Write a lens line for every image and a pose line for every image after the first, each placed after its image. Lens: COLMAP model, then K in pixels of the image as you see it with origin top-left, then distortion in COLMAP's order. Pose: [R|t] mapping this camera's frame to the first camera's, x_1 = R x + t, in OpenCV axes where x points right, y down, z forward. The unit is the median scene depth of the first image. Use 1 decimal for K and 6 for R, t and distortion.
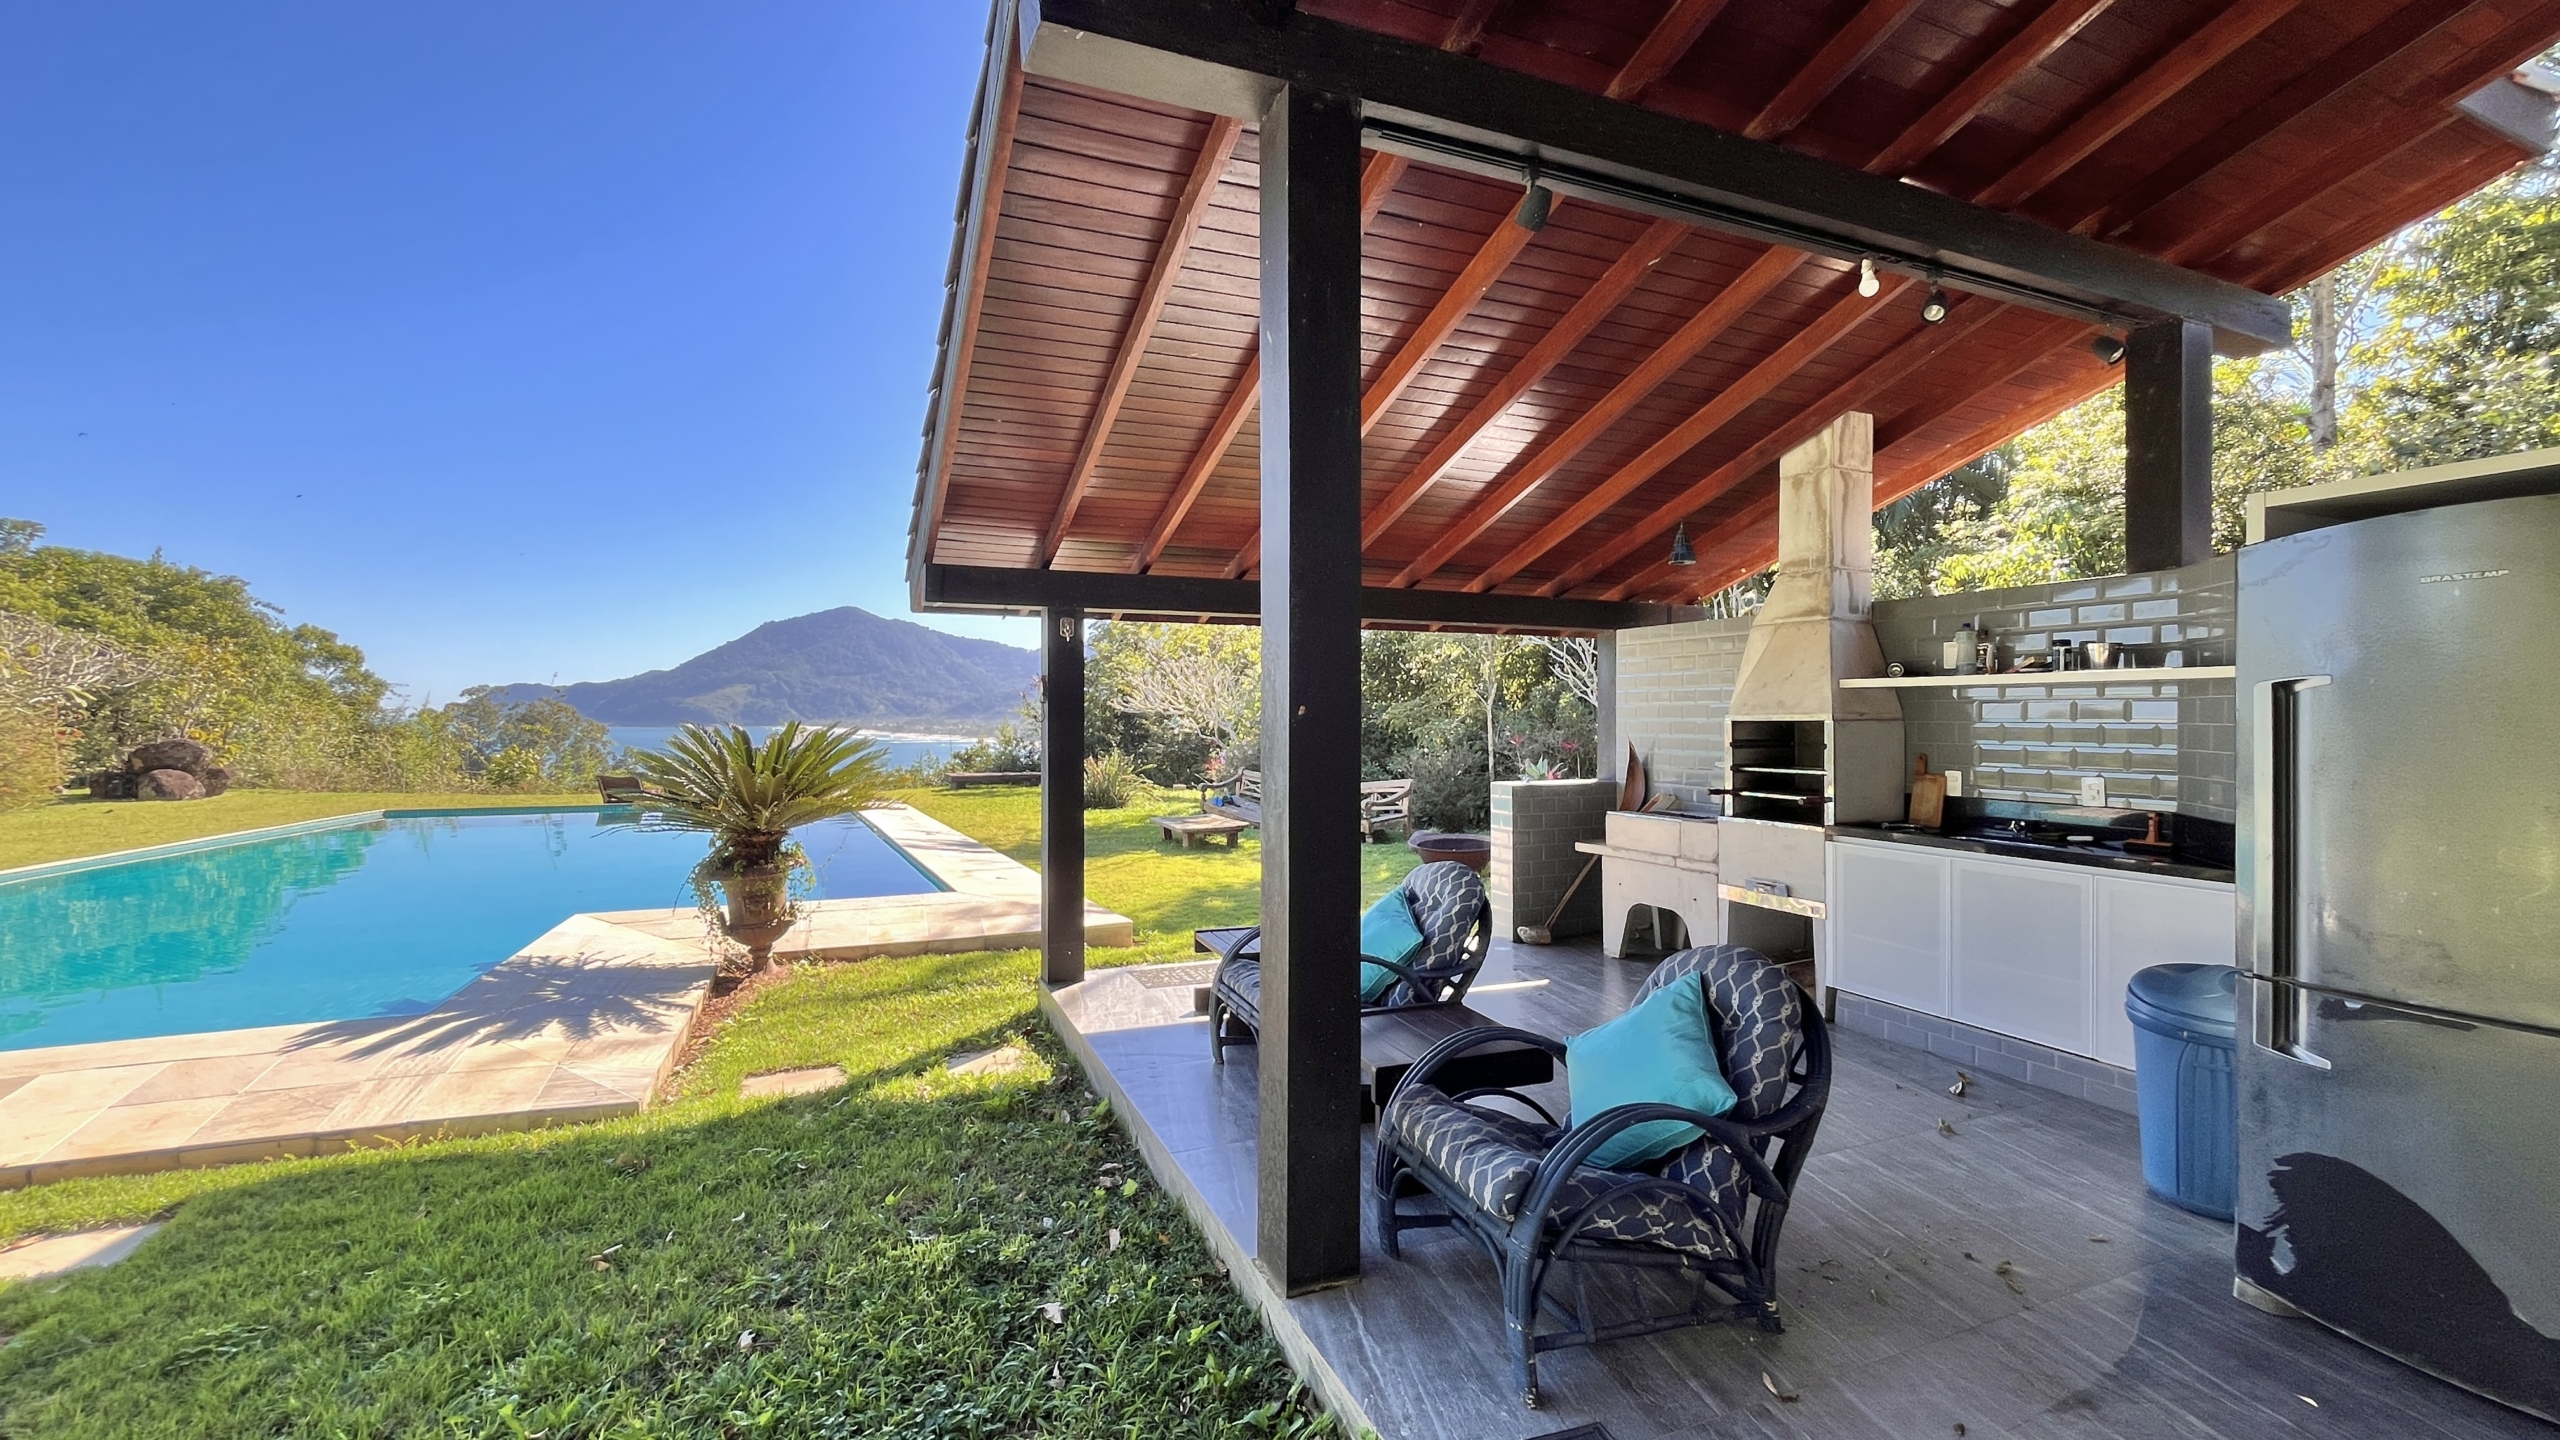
lens RADIAL K [[1035.2, 0, 1286.6], [0, 1035.2, 717.5], [0, 0, 1]] dist [-0.001751, 0.001145]
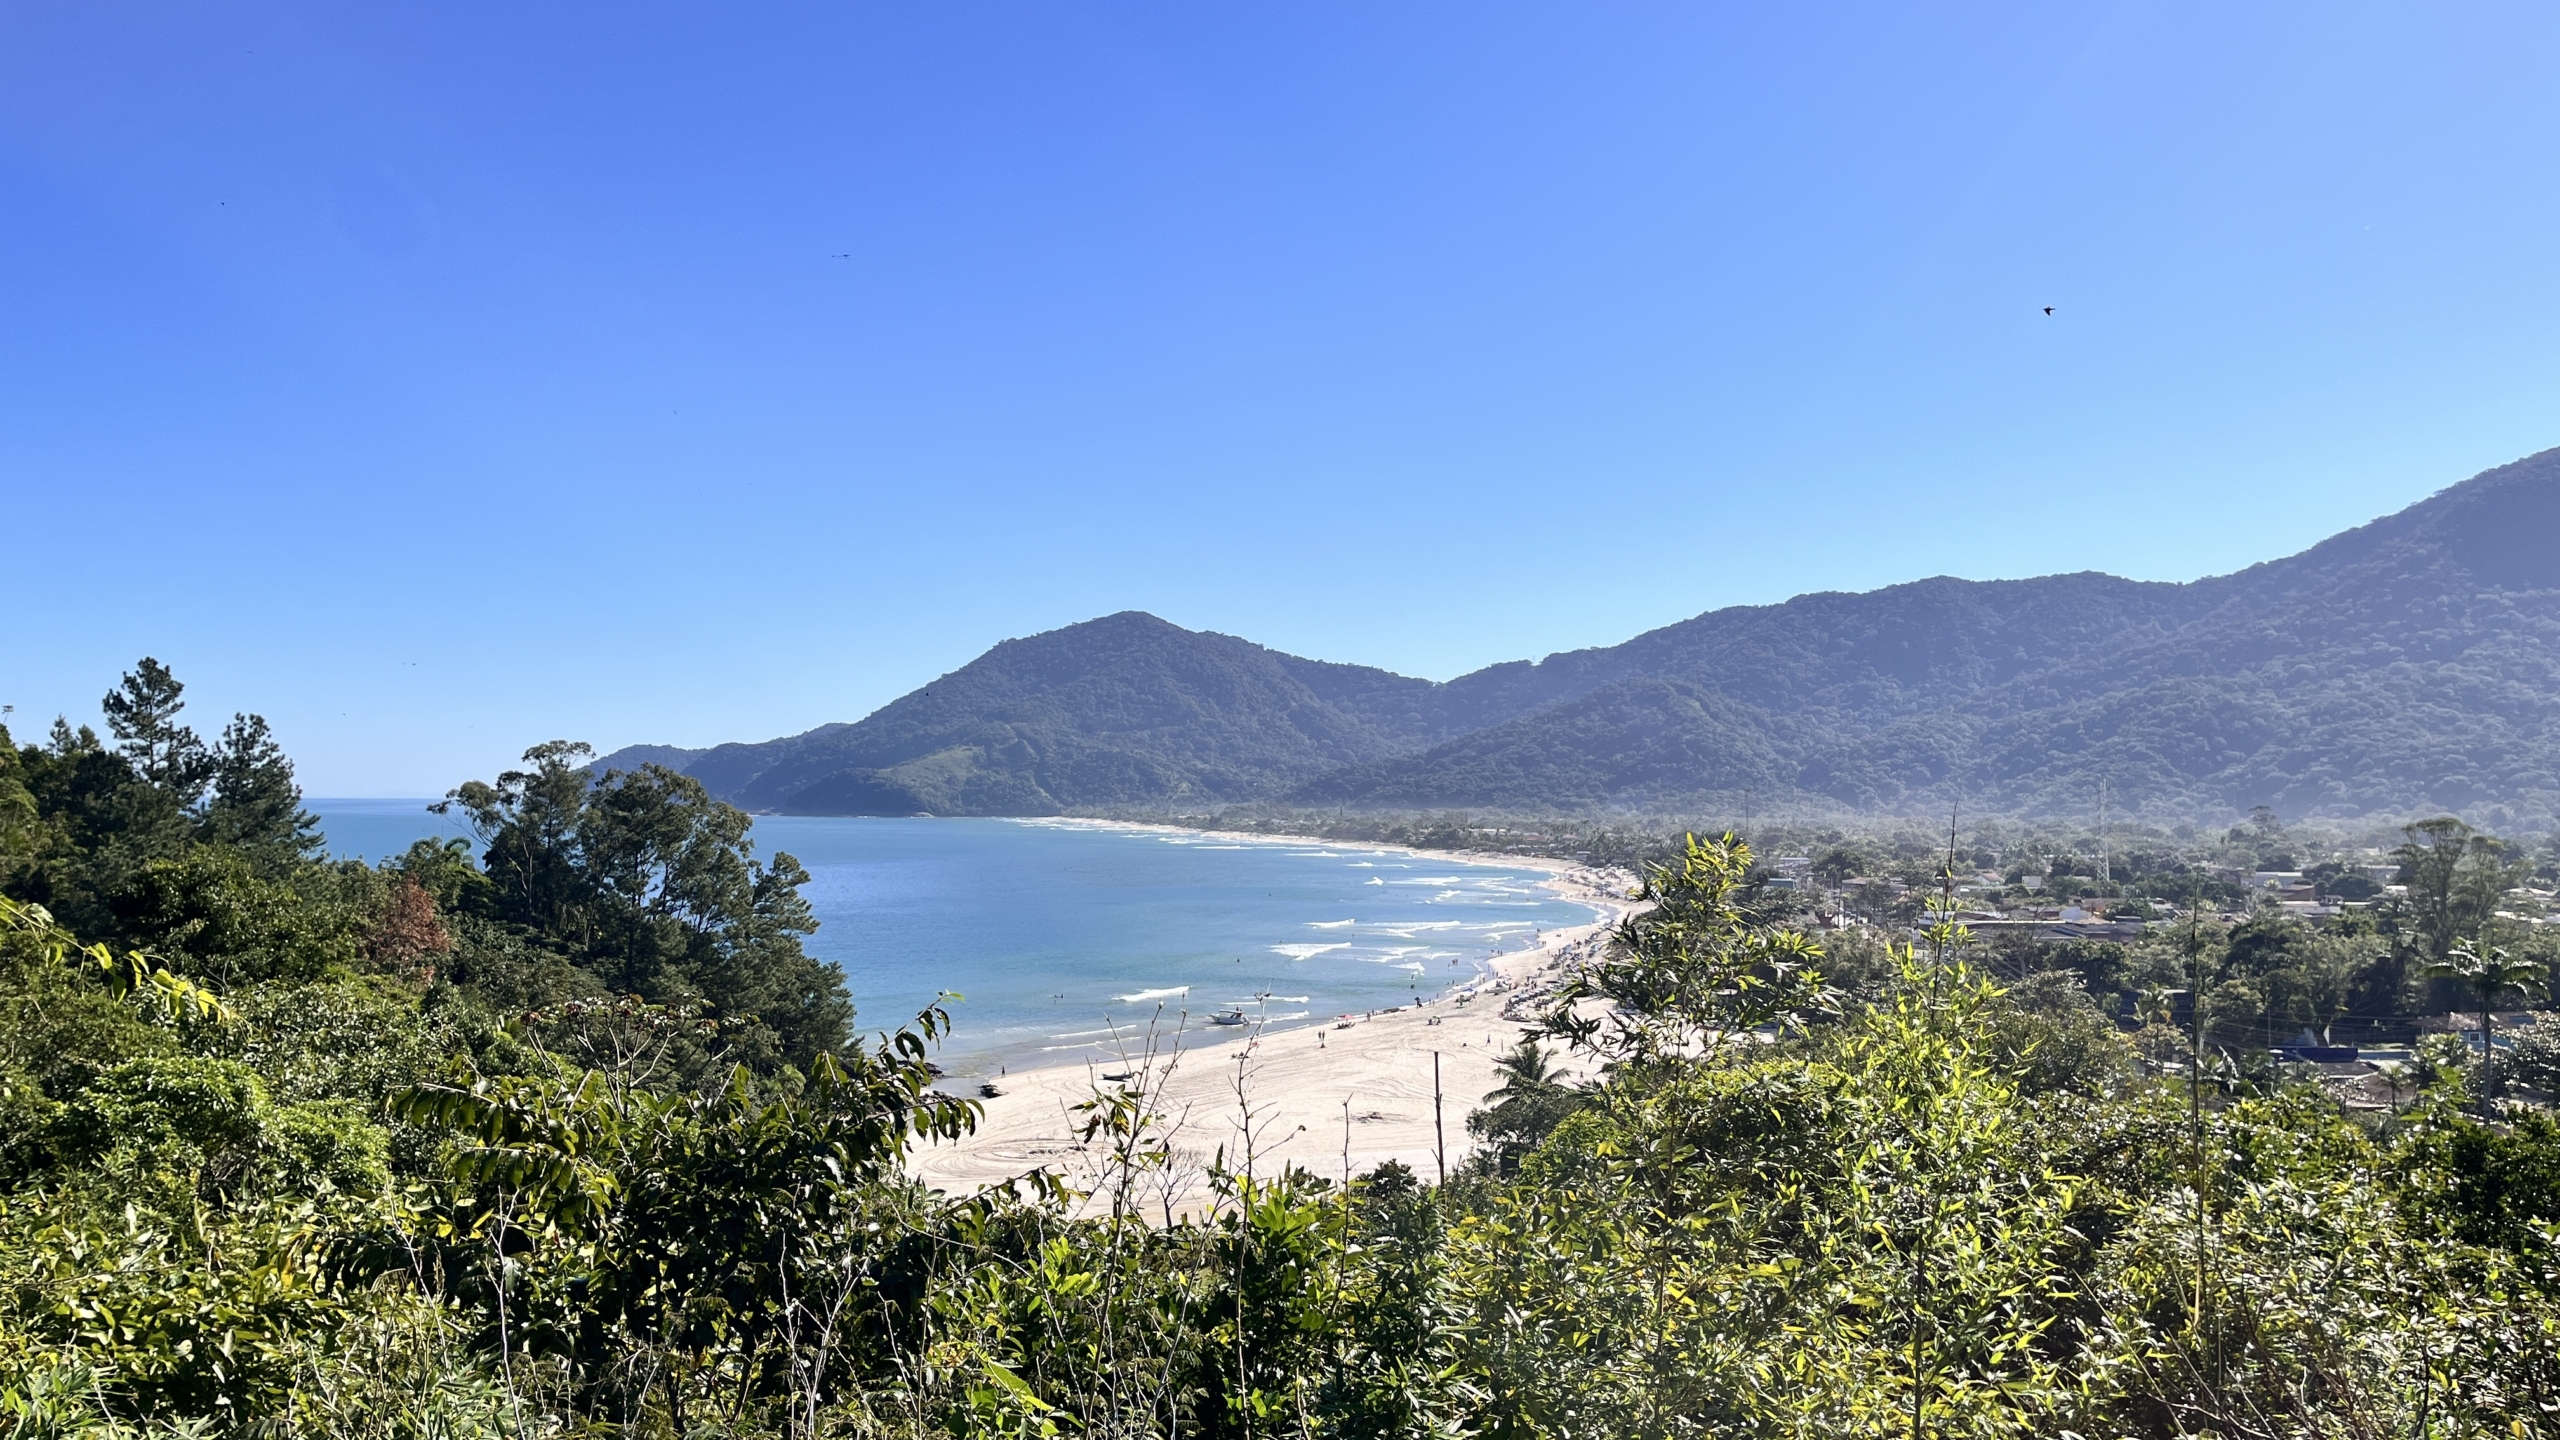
lens RADIAL K [[1936.8, 0, 1298.7], [0, 1936.8, 717.2], [0, 0, 1]] dist [0.071590, -0.088518]
pose [[0.951313, -0.005722, -0.308172, -0.500811], [-0.008581, 0.998948, -0.045038, 0.005353], [0.308106, 0.045490, 0.950264, 0.875648]]
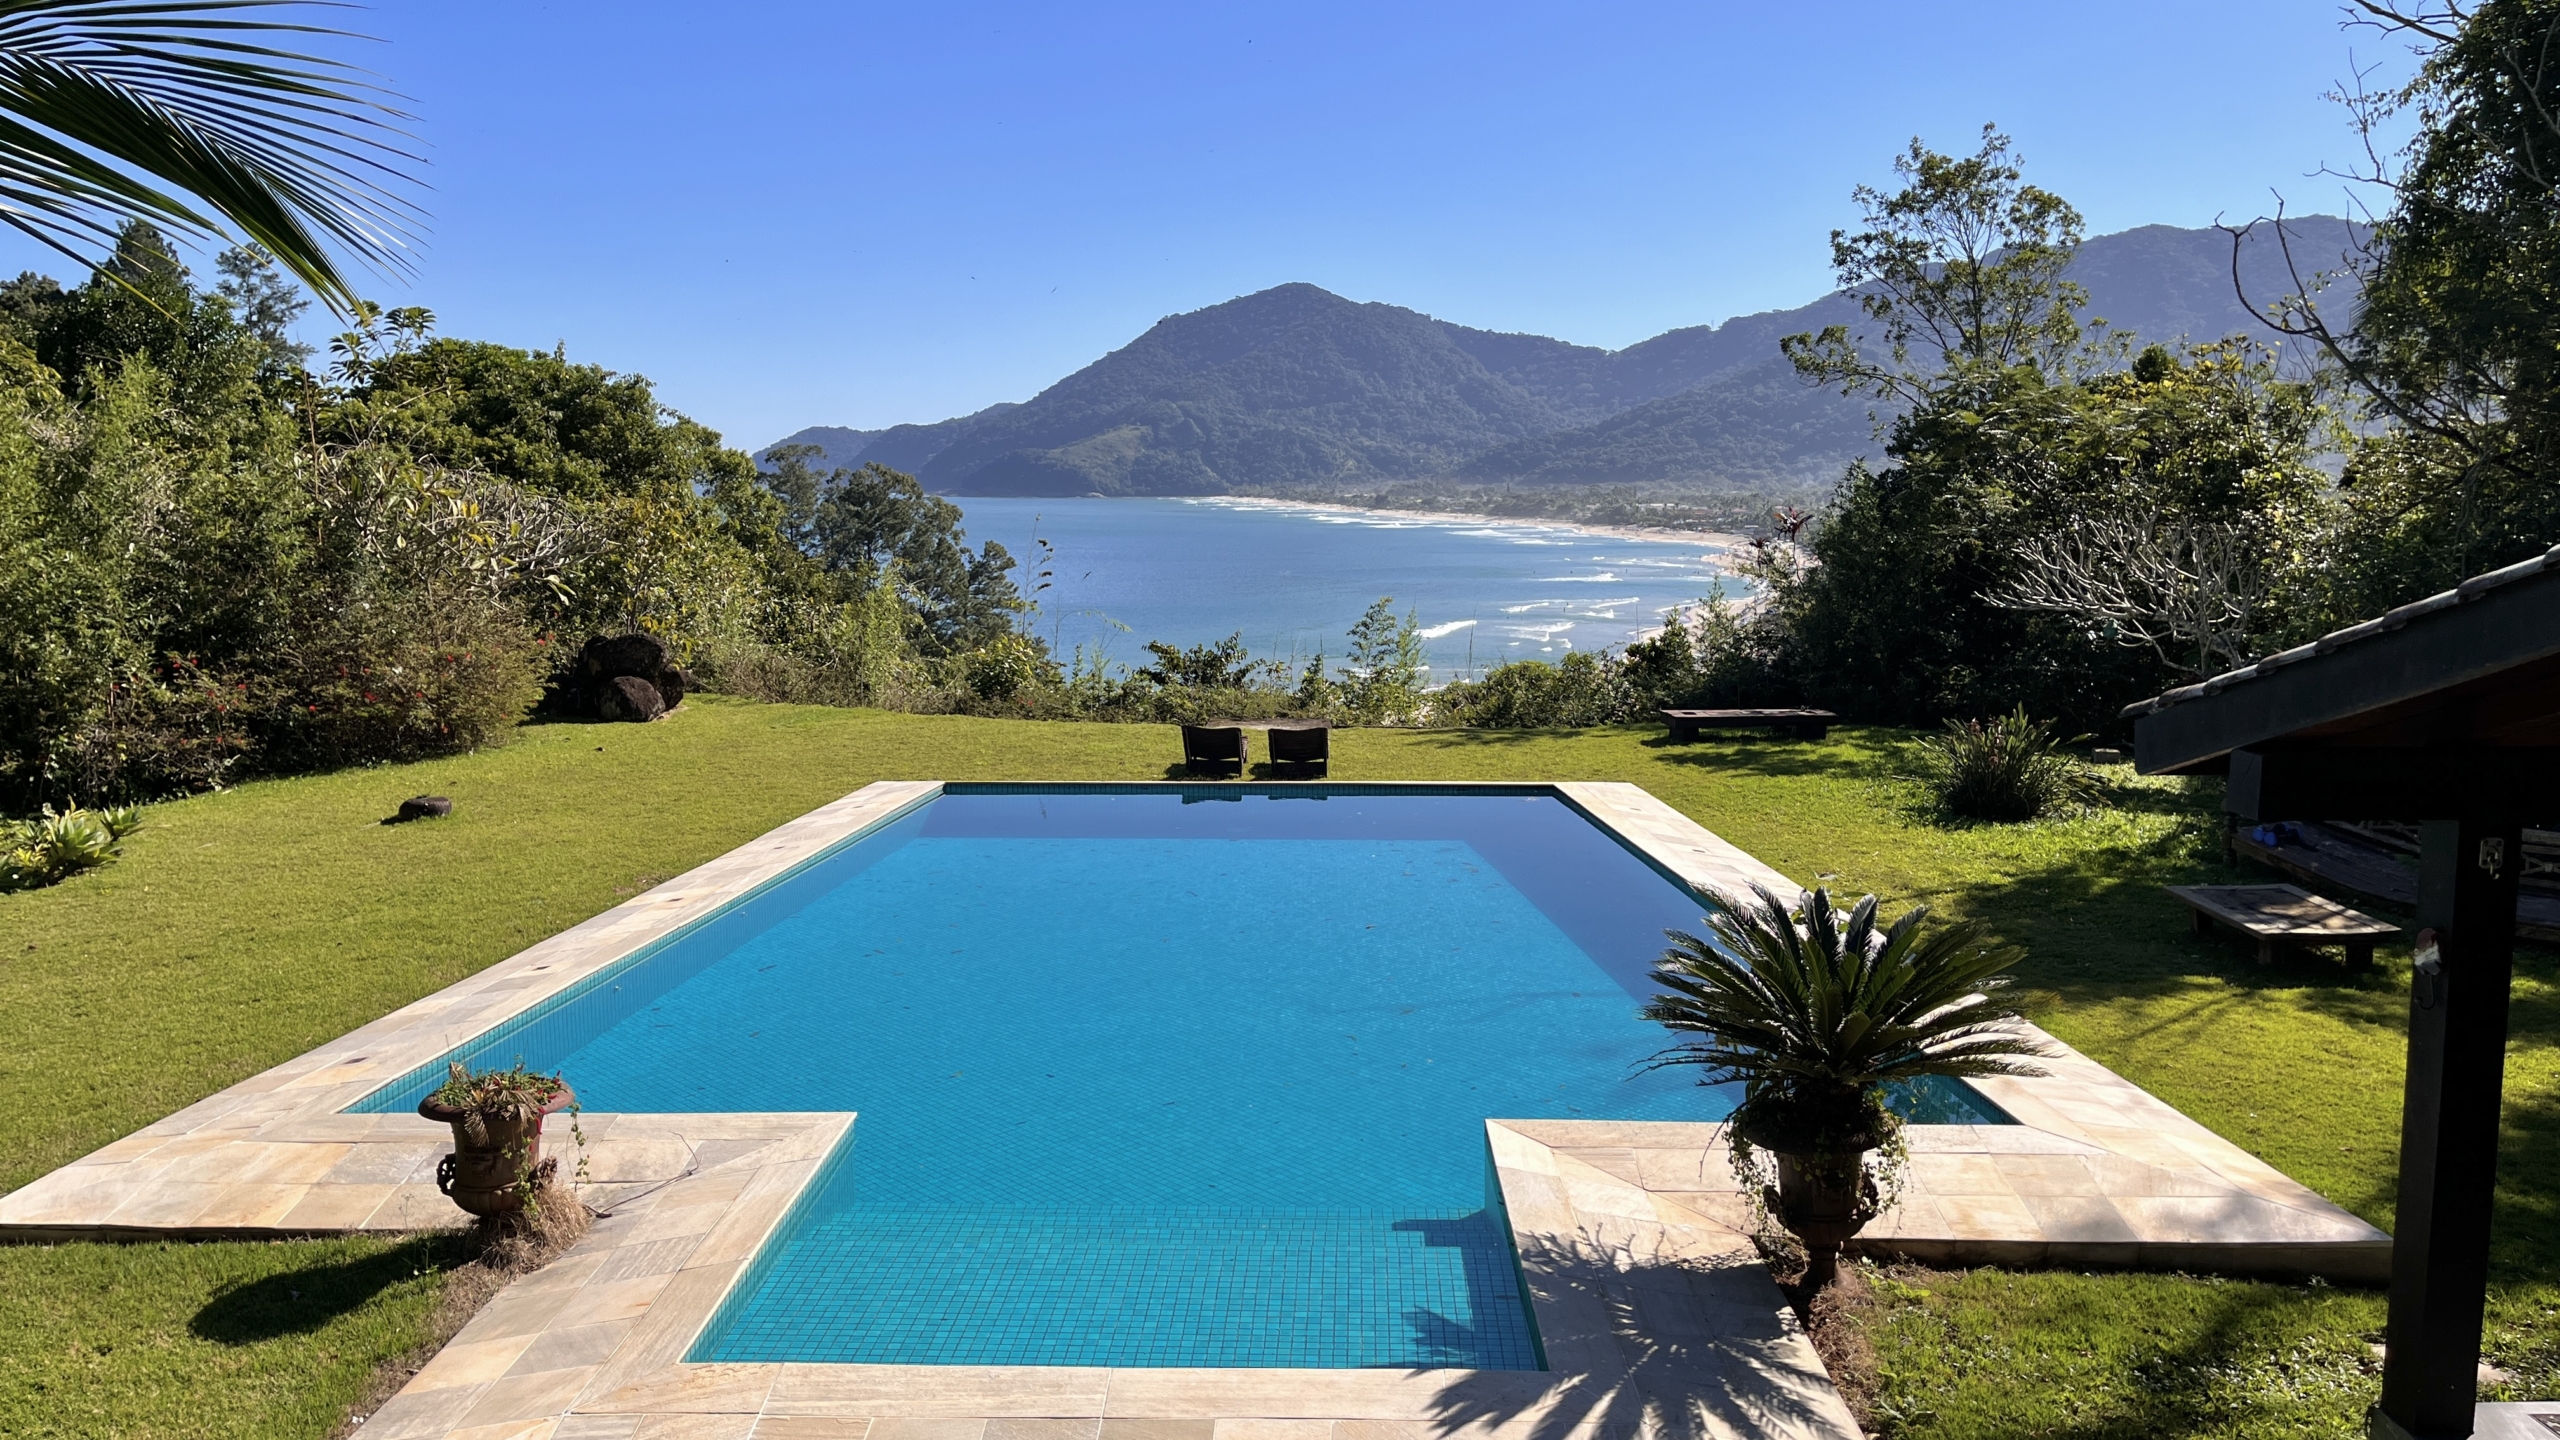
lens RADIAL K [[1936.8, 0, 1281.3], [0, 1936.8, 723.9], [0, 0, 1]] dist [0.071590, -0.088518]
pose [[0.917978, 0.046304, -0.393919, -0.088733], [0.003384, 0.992211, 0.124519, -0.065125], [0.396617, -0.115639, 0.910671, -0.054772]]
